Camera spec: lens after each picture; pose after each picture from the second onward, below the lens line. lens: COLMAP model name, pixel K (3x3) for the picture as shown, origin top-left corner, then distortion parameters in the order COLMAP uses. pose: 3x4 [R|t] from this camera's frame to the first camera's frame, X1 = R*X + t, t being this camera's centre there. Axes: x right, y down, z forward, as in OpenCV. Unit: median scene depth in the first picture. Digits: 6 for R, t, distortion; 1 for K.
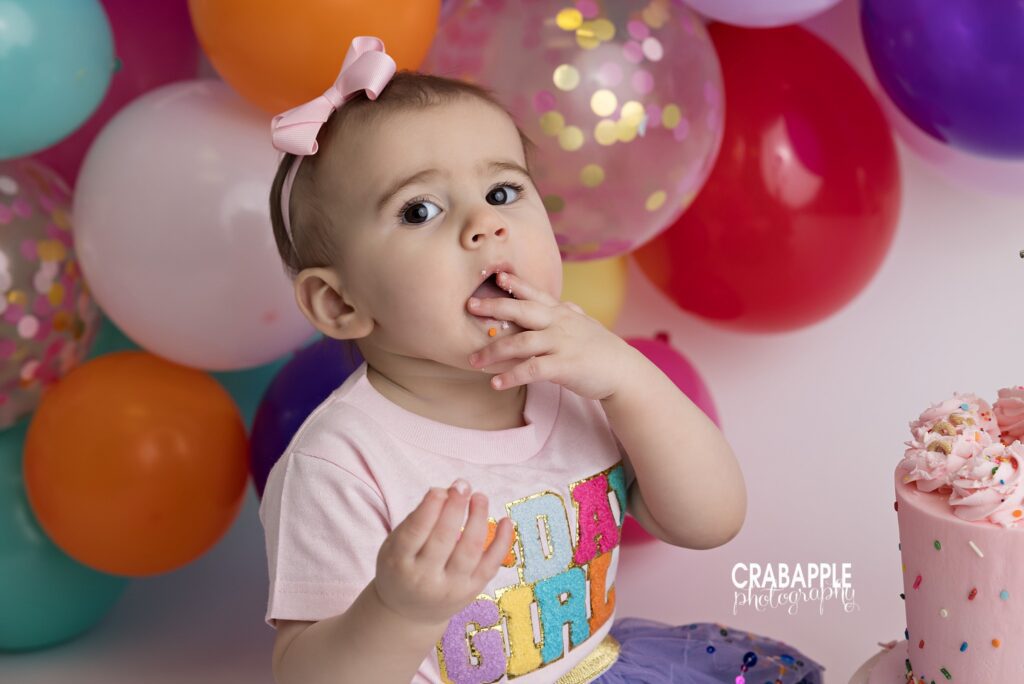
lens RADIAL K [[2375.6, 0, 521.3], [0, 2375.6, 312.4], [0, 0, 1]] dist [0.196948, 0.000000]
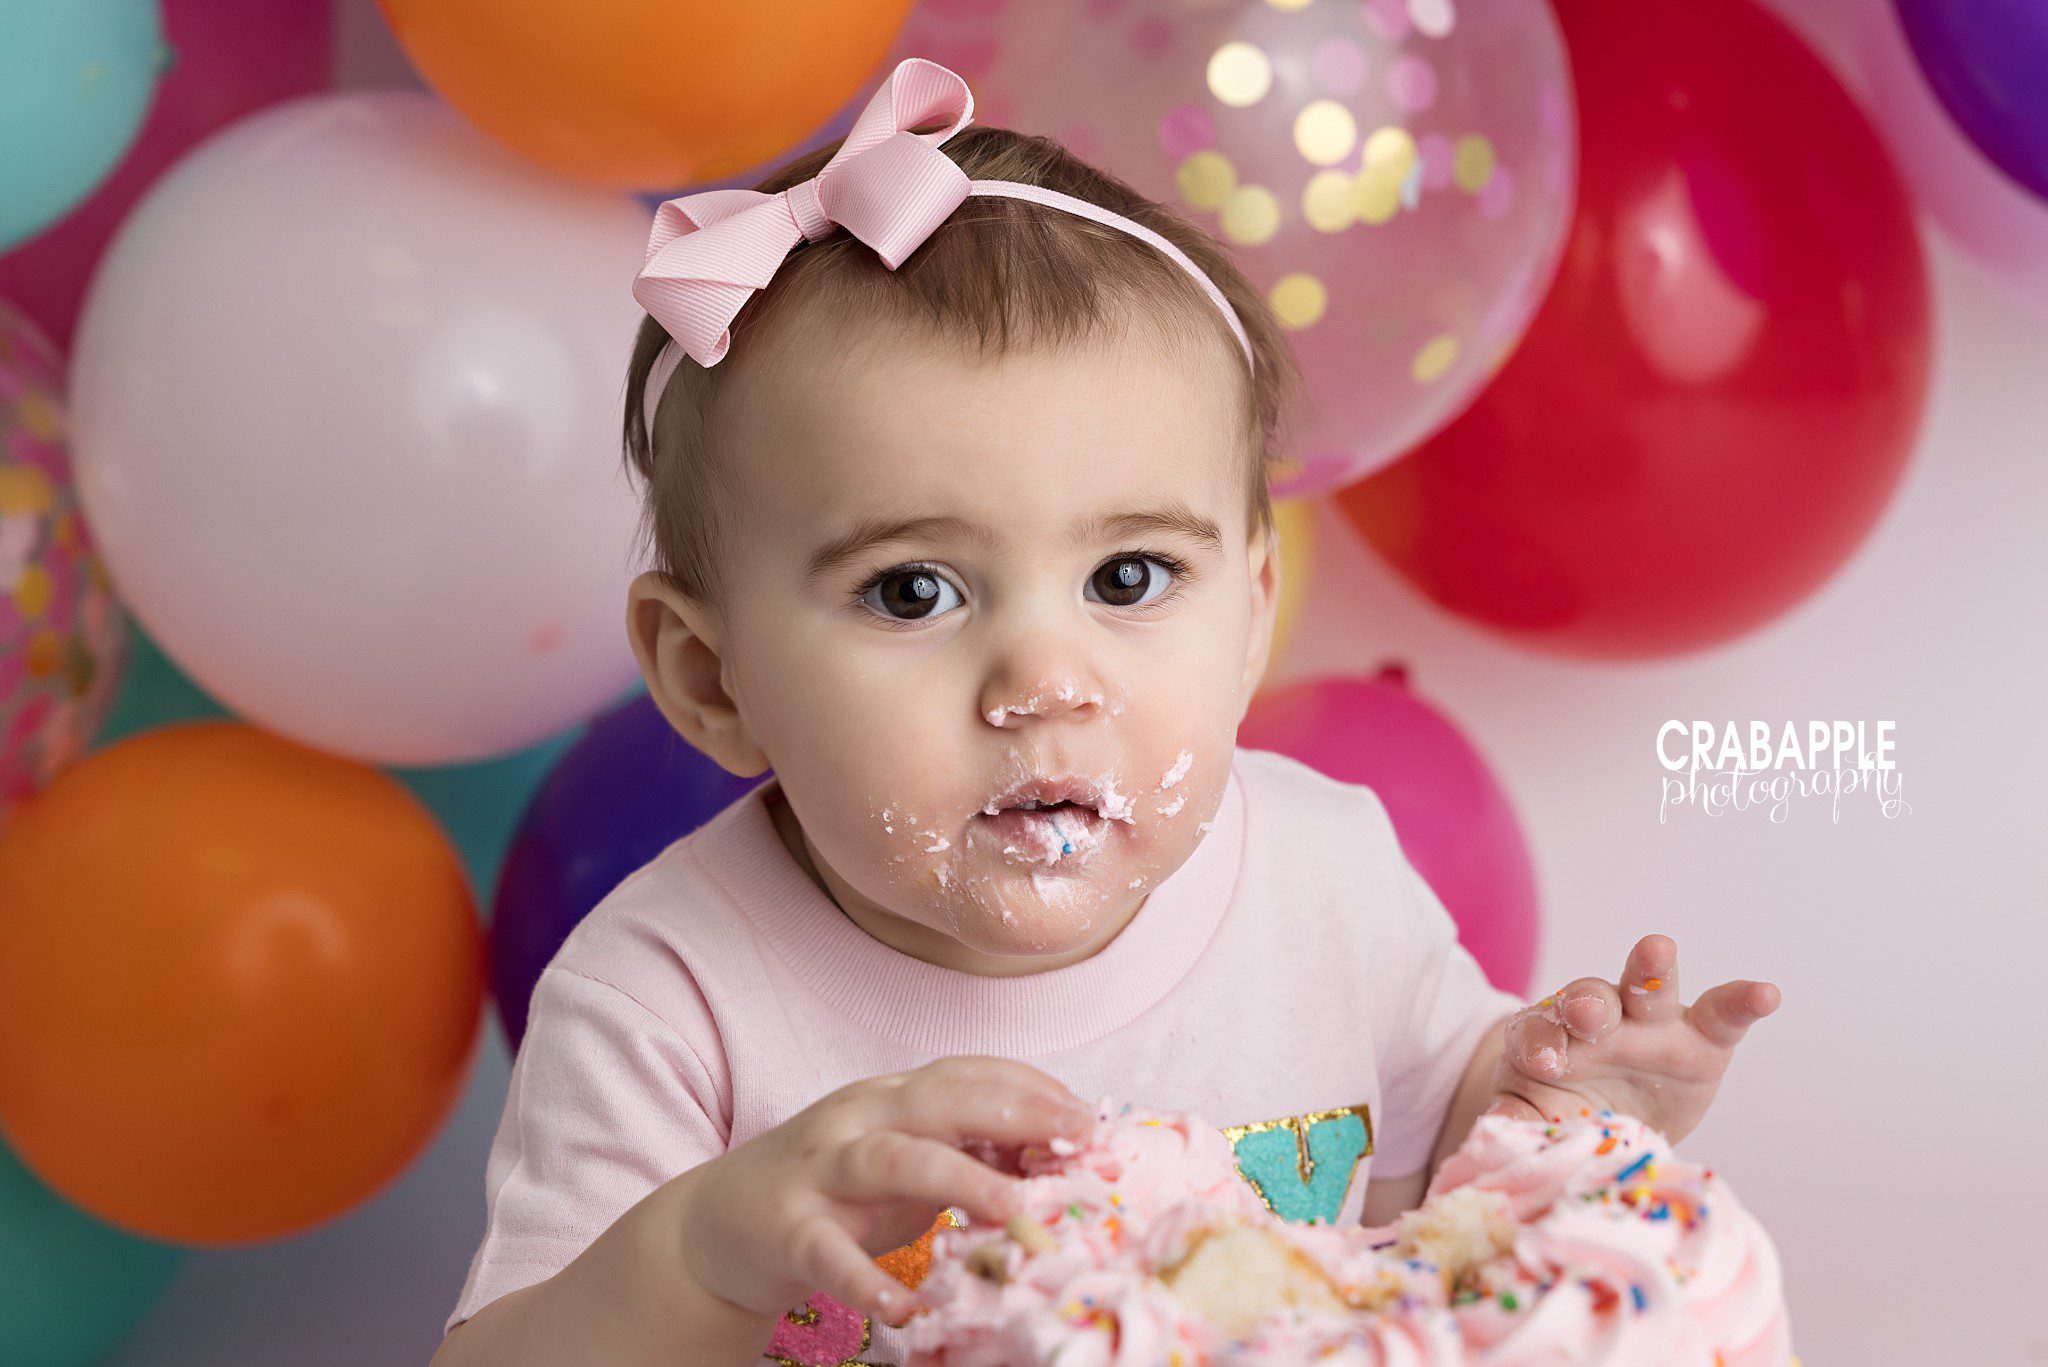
lens RADIAL K [[4751.2, 0, 1017.1], [0, 4751.2, 661.7], [0, 0, 1]] dist [0.196948, 0.000000]
pose [[0.998254, -0.013299, 0.057545, -0.067782], [0.012880, 0.999888, 0.007649, 0.000553], [-0.057640, -0.006894, 0.998314, 0.131032]]
